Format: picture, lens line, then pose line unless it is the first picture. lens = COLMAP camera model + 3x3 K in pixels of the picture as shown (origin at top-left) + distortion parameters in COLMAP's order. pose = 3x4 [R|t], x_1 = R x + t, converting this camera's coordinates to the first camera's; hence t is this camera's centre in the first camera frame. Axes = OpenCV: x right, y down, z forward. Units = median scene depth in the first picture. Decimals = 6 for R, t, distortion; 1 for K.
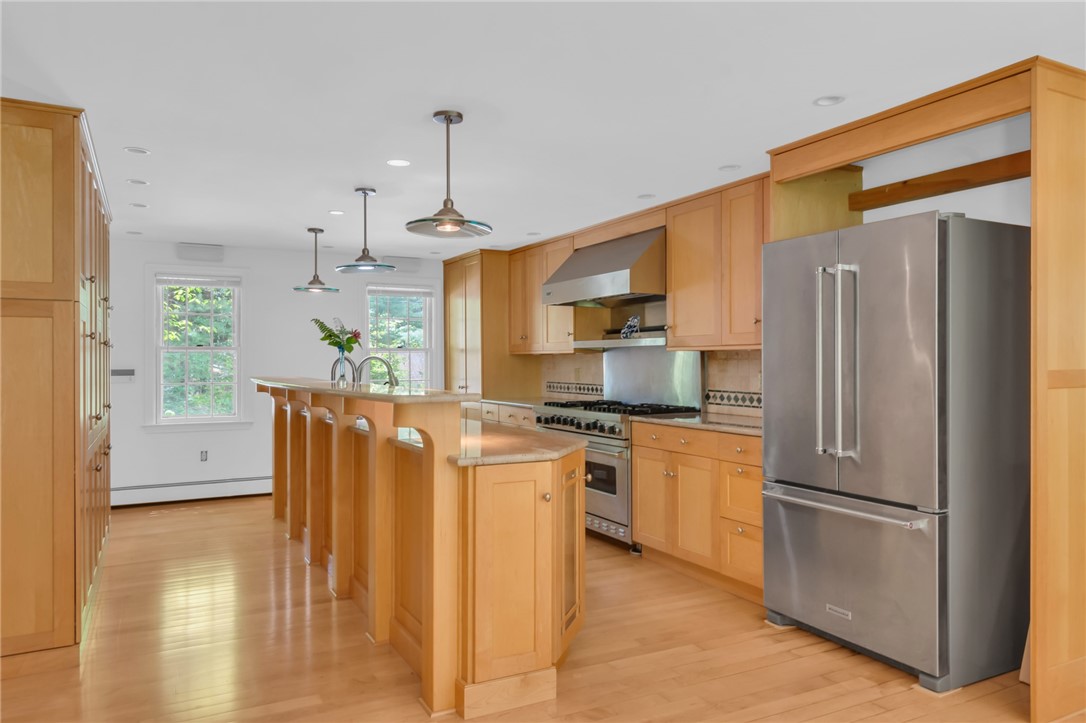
lens RADIAL K [[750.8, 0, 525.8], [0, 750.8, 364.5], [0, 0, 1]] dist [0.013210, -0.004715]
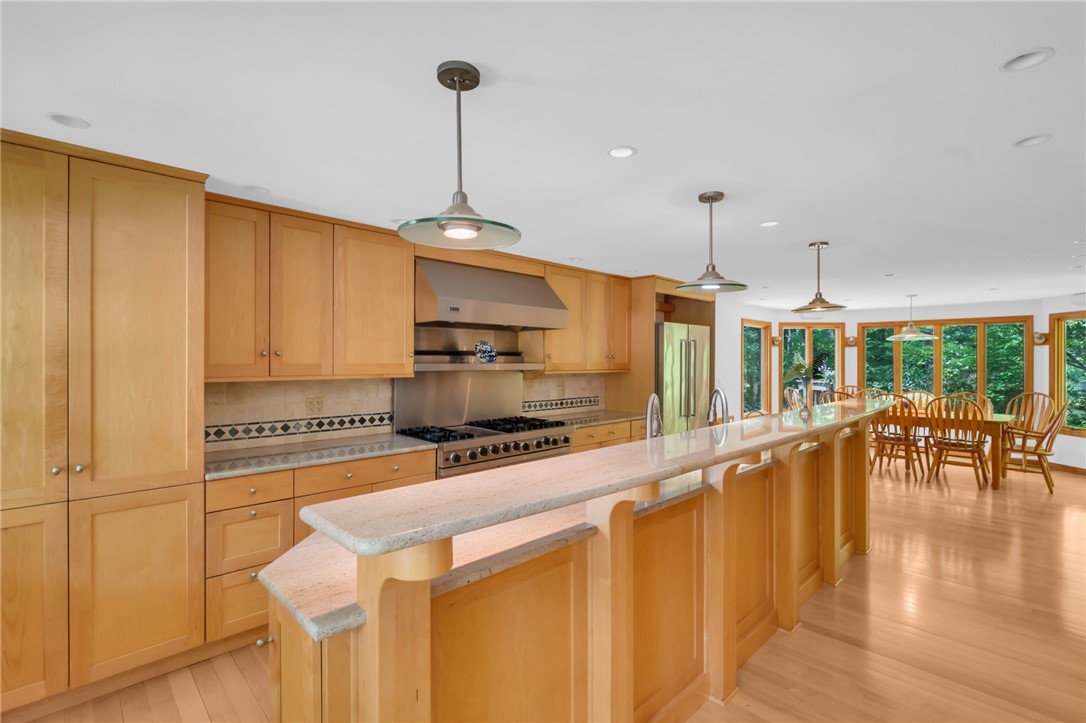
lens RADIAL K [[469.6, 0, 578.5], [0, 469.6, 360.0], [0, 0, 1]] dist [0.016422, -0.000123]
pose [[-0.307889, 0.014490, 0.951312, -0.598405], [0.011960, 0.999864, -0.011359, -0.030956], [-0.951347, 0.007880, -0.308020, 1.181629]]
